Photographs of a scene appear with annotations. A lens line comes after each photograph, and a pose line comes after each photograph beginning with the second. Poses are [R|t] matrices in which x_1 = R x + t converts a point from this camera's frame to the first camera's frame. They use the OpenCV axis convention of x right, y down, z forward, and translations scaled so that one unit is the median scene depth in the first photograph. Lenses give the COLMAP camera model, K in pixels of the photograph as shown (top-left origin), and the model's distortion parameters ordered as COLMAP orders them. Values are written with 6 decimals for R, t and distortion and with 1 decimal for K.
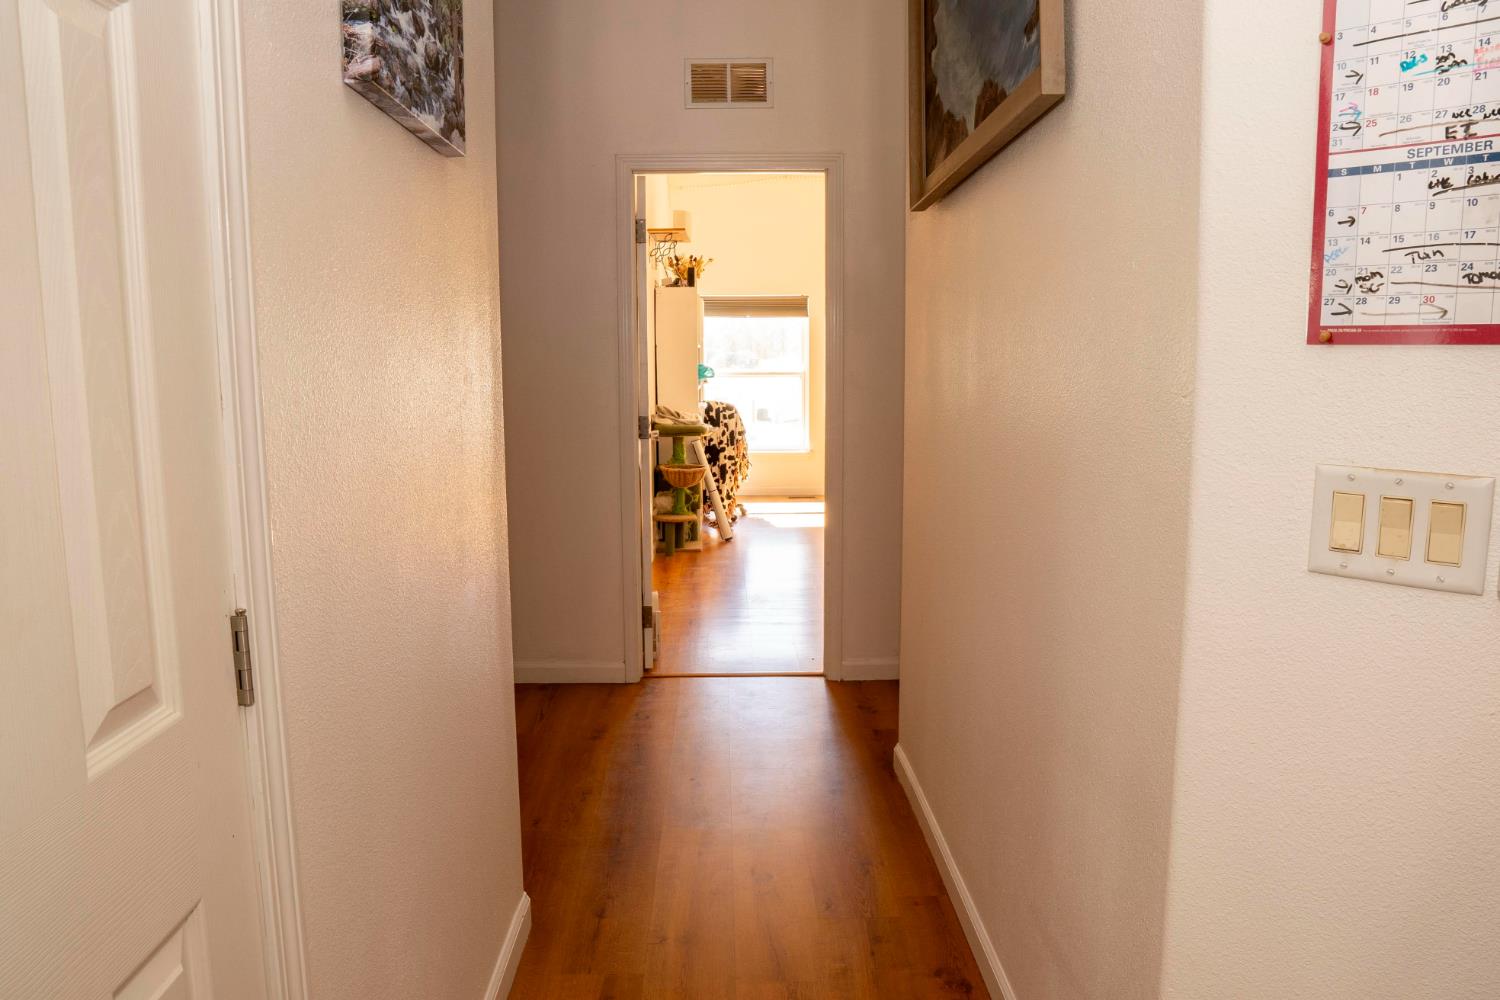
lens RADIAL K [[1054.0, 0, 748.9], [0, 1054.0, 502.0], [0, 0, 1]] dist [-0.104779, 0.067057]
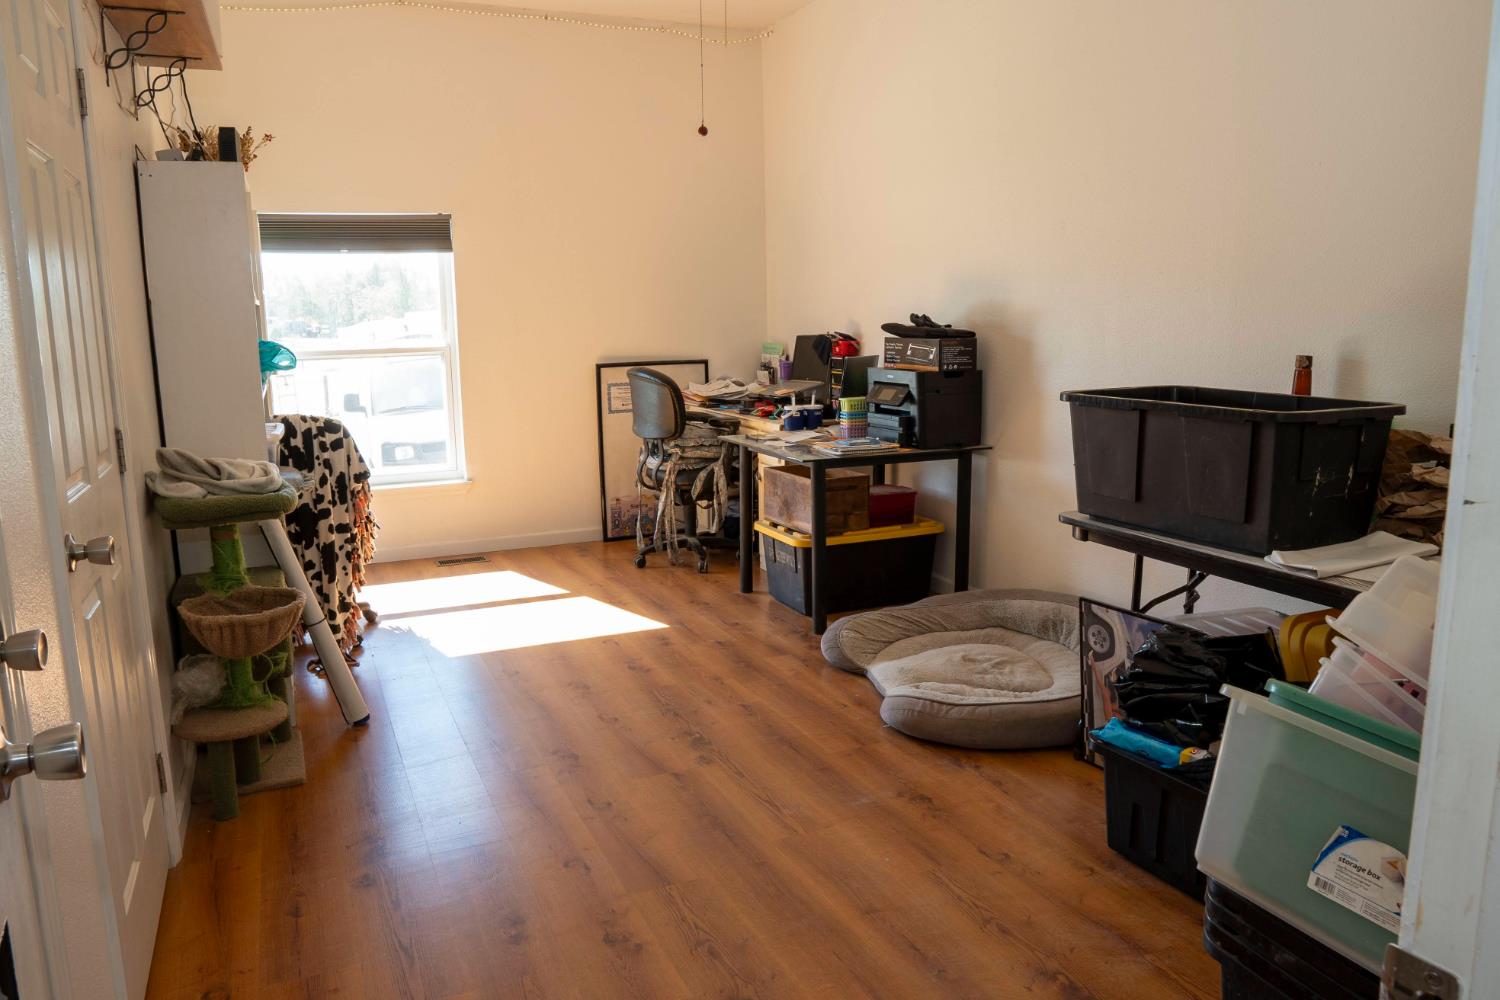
lens RADIAL K [[1054.0, 0, 754.4], [0, 1054.0, 502.6], [0, 0, 1]] dist [-0.104779, 0.067057]
pose [[0.919969, -0.073808, 0.384980, -0.025957], [0.059564, 0.997030, 0.048813, -0.066465], [-0.387440, -0.021975, 0.921633, 0.476377]]
